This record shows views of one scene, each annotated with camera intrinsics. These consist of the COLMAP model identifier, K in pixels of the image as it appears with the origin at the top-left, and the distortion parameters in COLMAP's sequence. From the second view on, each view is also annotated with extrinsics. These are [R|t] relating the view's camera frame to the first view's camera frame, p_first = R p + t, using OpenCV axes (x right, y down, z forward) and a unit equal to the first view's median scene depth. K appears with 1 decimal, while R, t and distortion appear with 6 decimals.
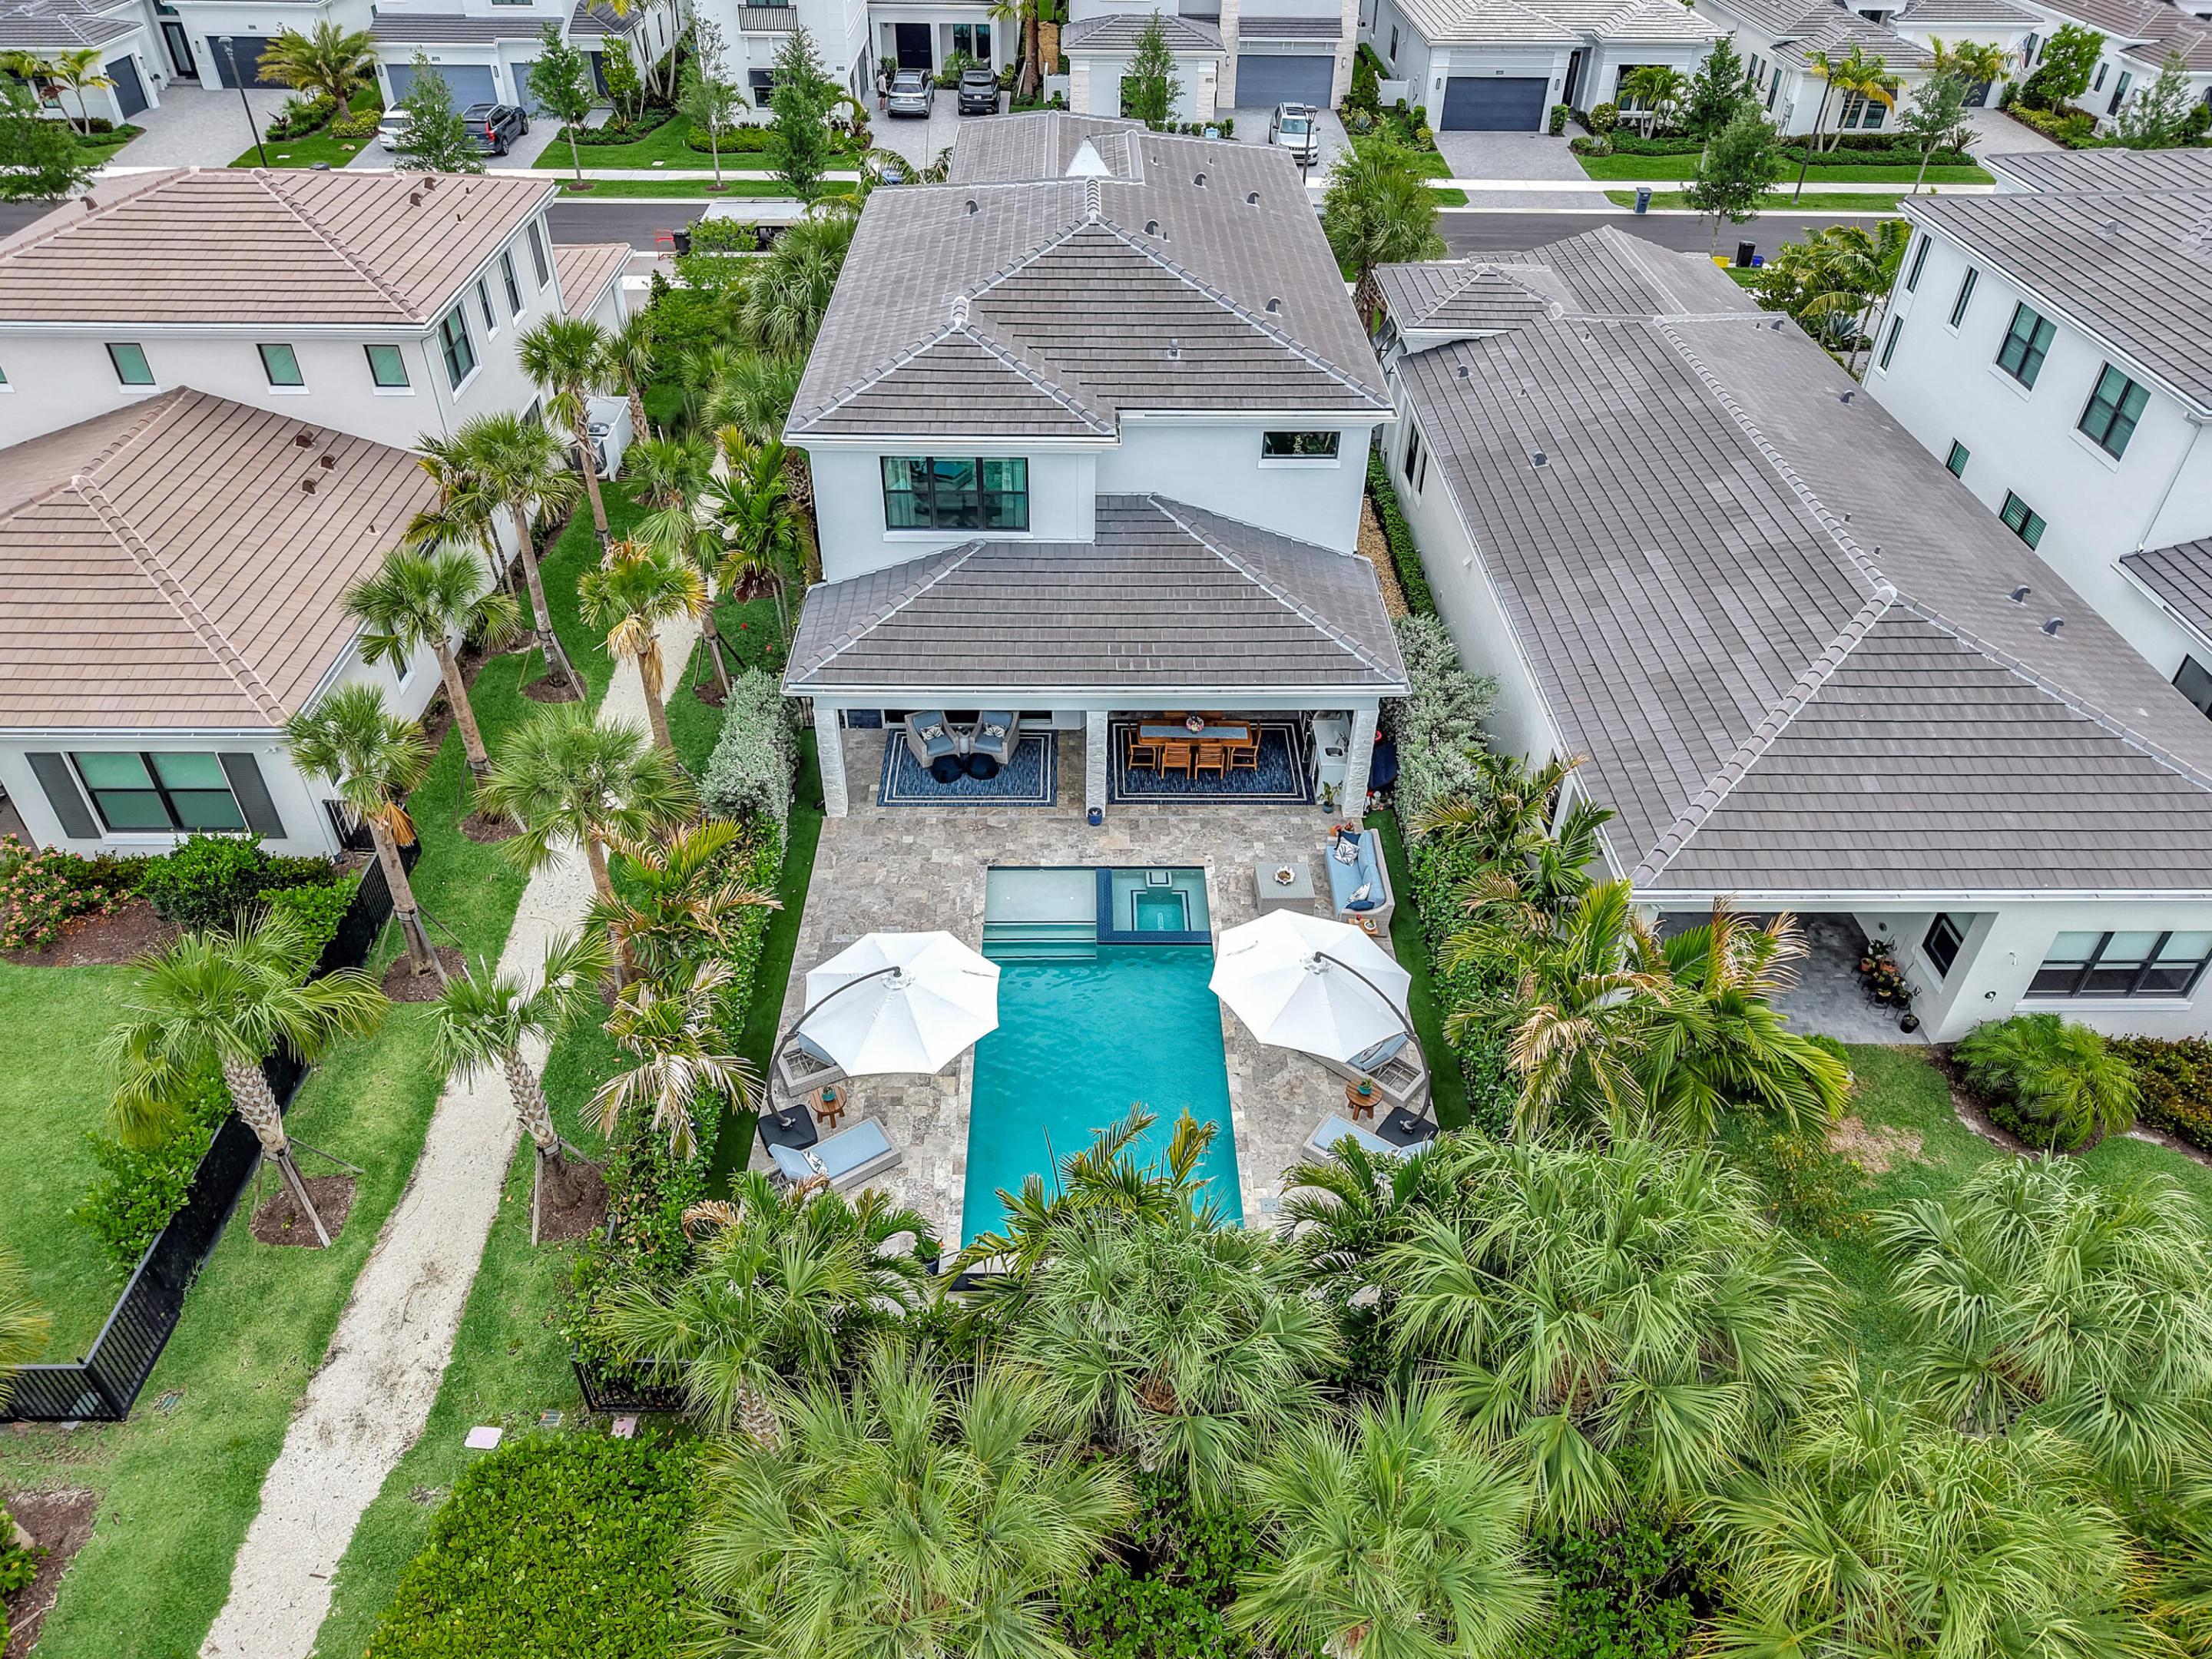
lens RADIAL K [[1498.3, 0, 1106.0], [0, 1498.3, 829.5], [0, 0, 1]] dist [0.028582, -0.020996]
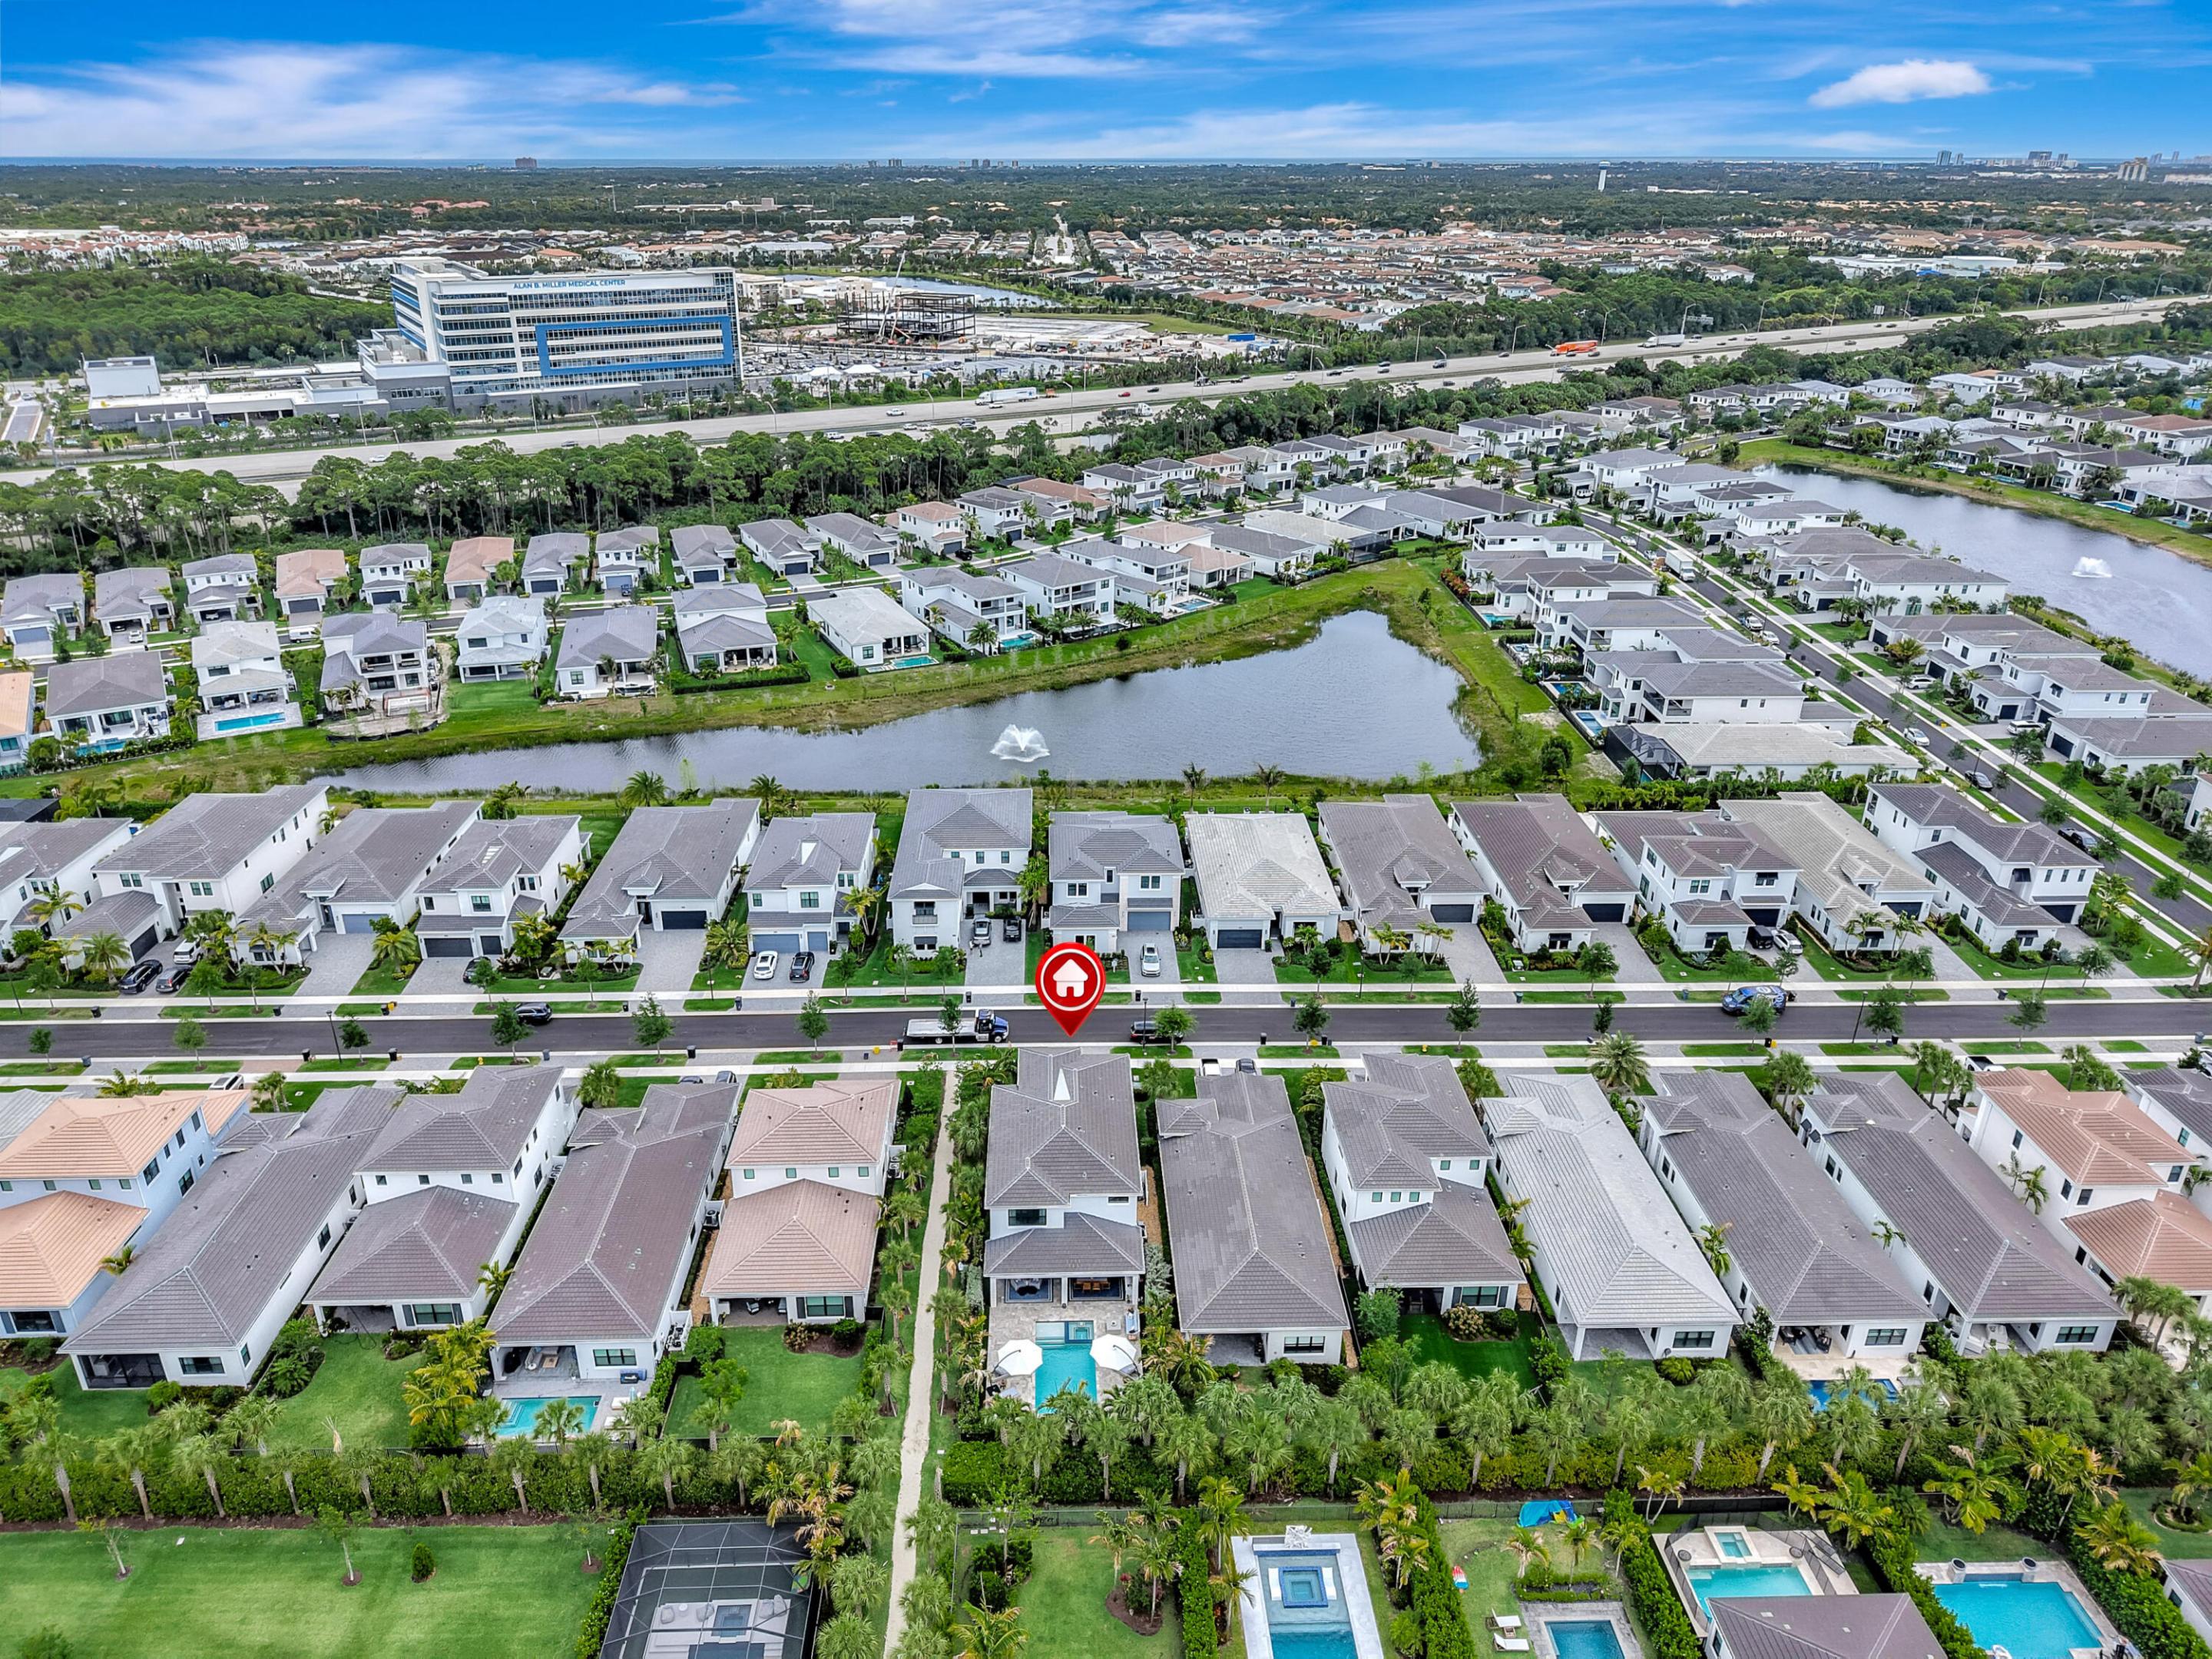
lens RADIAL K [[1498.3, 0, 1106.0], [0, 1498.3, 829.5], [0, 0, 1]] dist [0.028582, -0.020996]
pose [[0.999721, -0.010218, 0.021304, 0.027691], [0.015054, 0.970399, -0.241036, -0.248103], [-0.018210, 0.241289, 0.970282, -2.811542]]
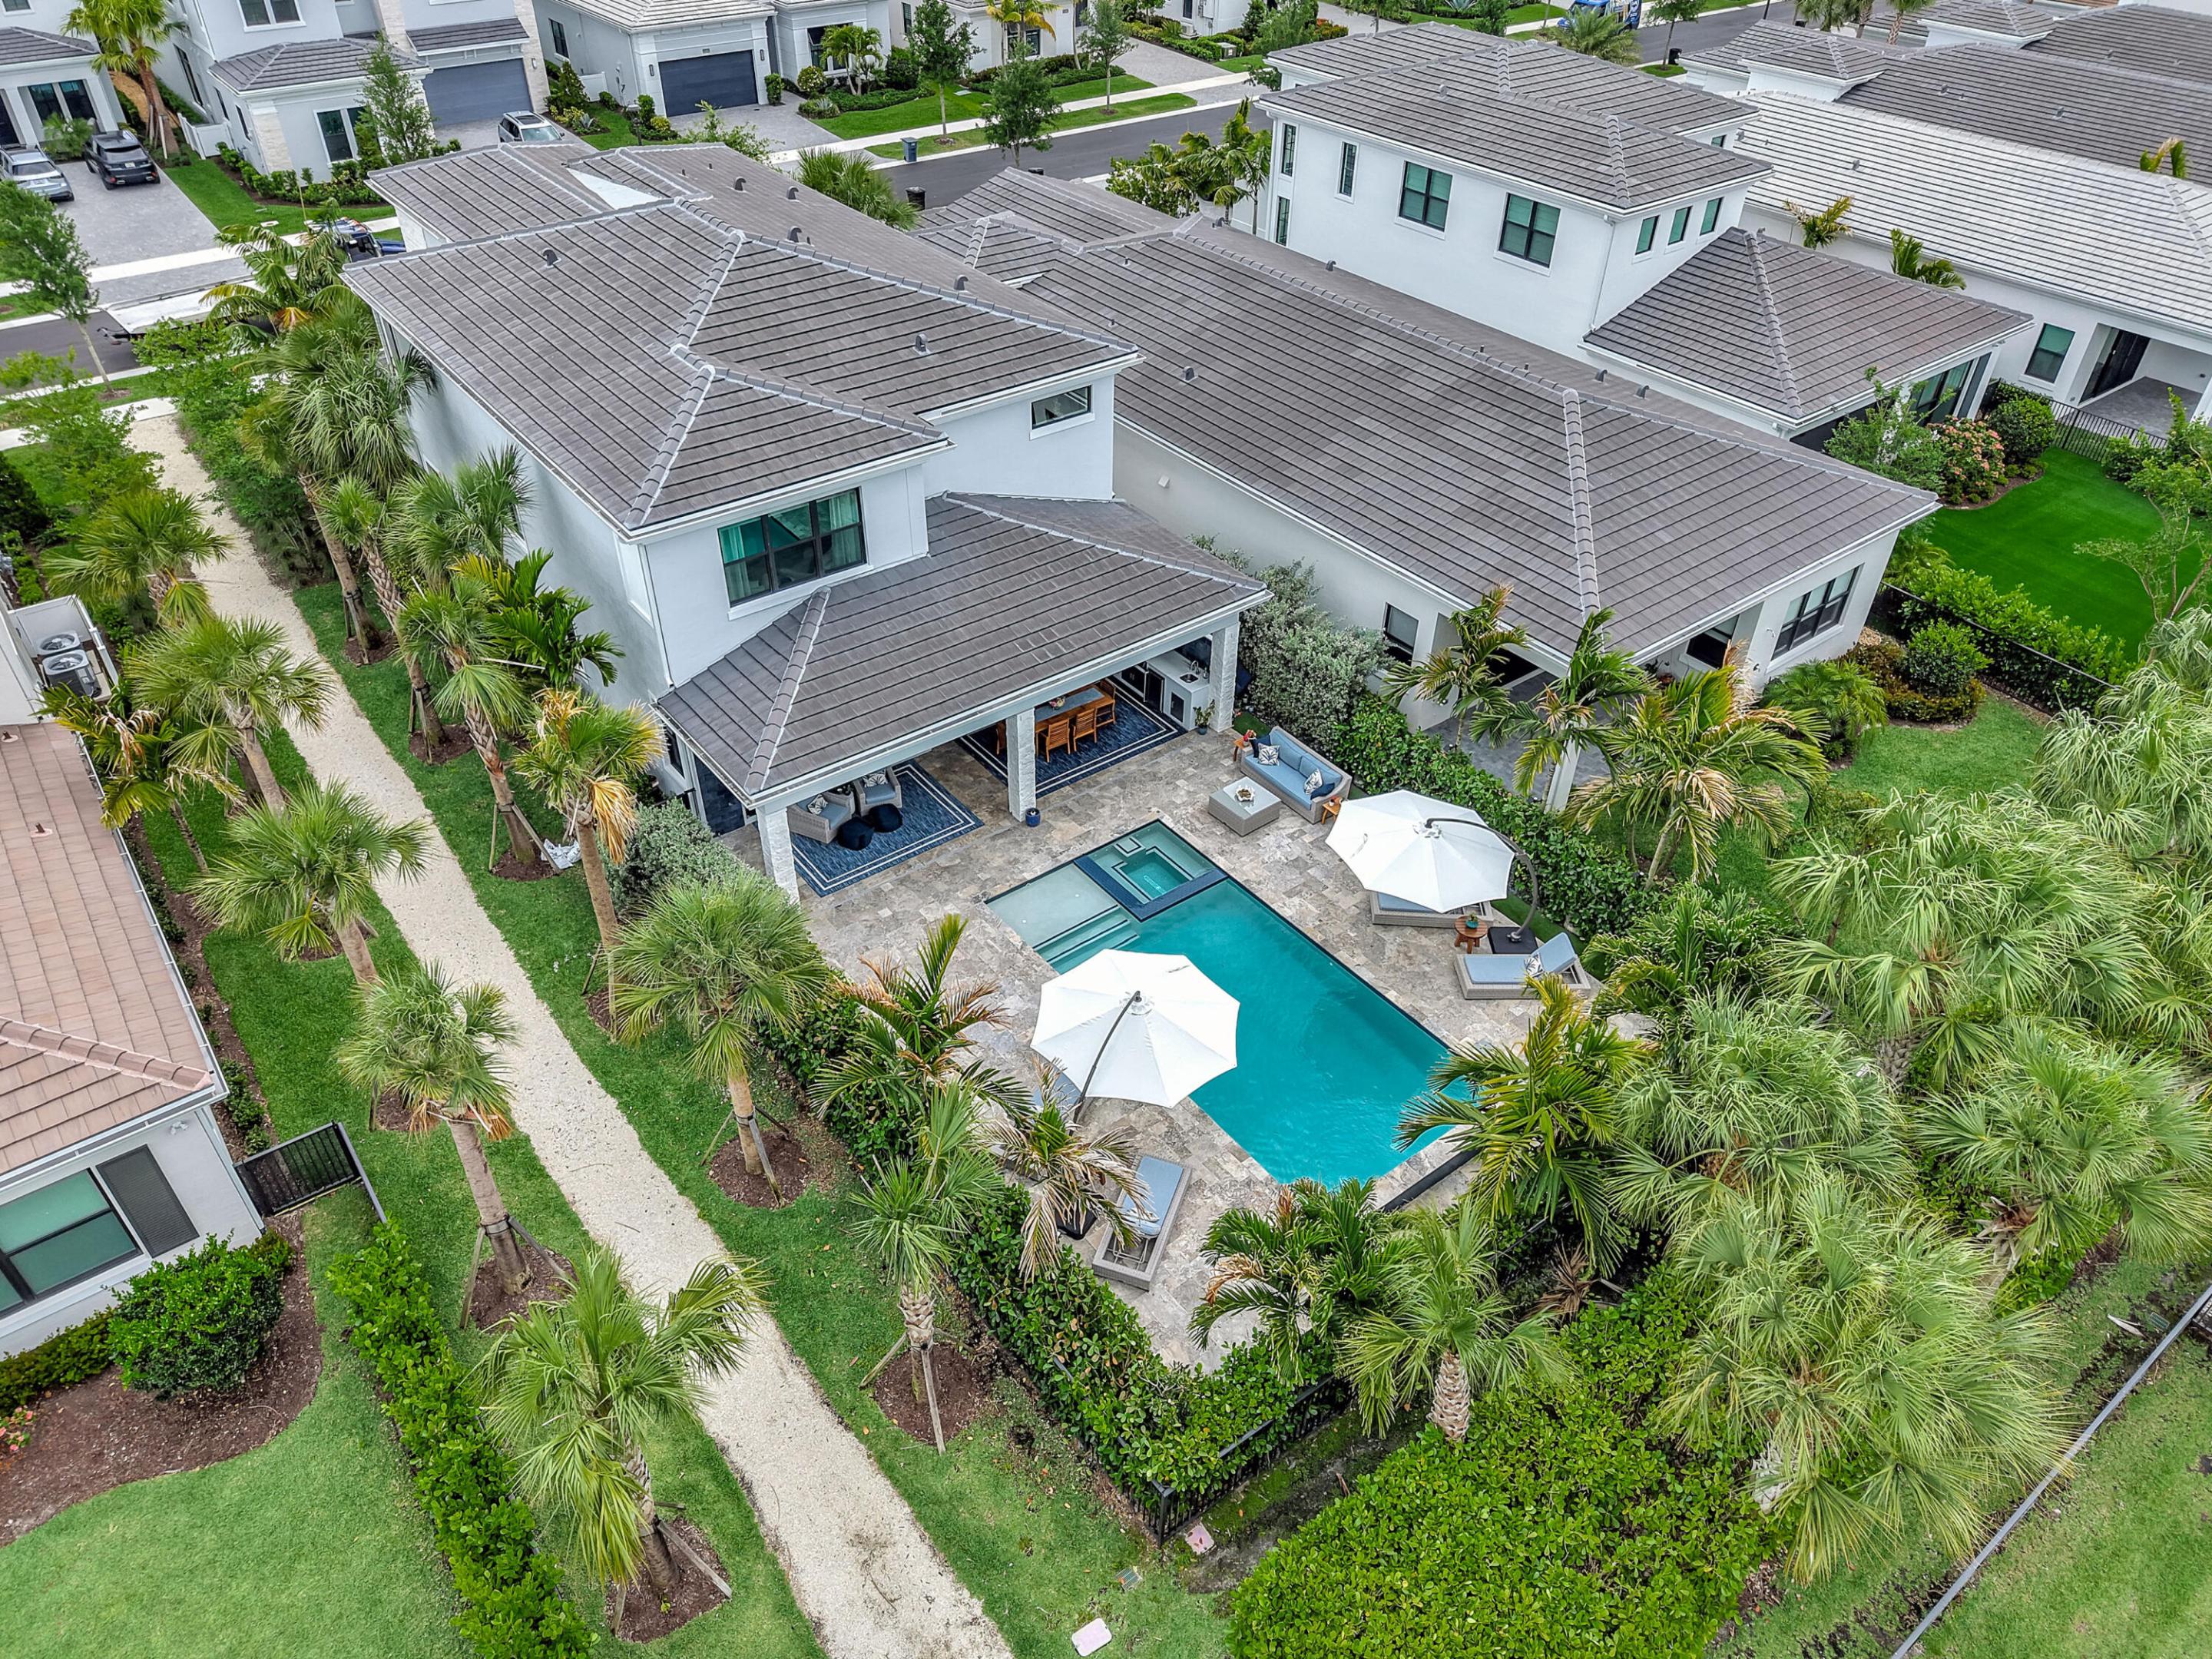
lens RADIAL K [[1522.0, 0, 1100.4], [0, 1522.0, 817.4], [0, 0, 1]] dist [0.028891, -0.026421]
pose [[0.804170, -0.370649, 0.464683, -0.427766], [0.370928, 0.923796, 0.094935, -0.085313], [-0.464460, 0.096020, 0.880373, 0.100786]]
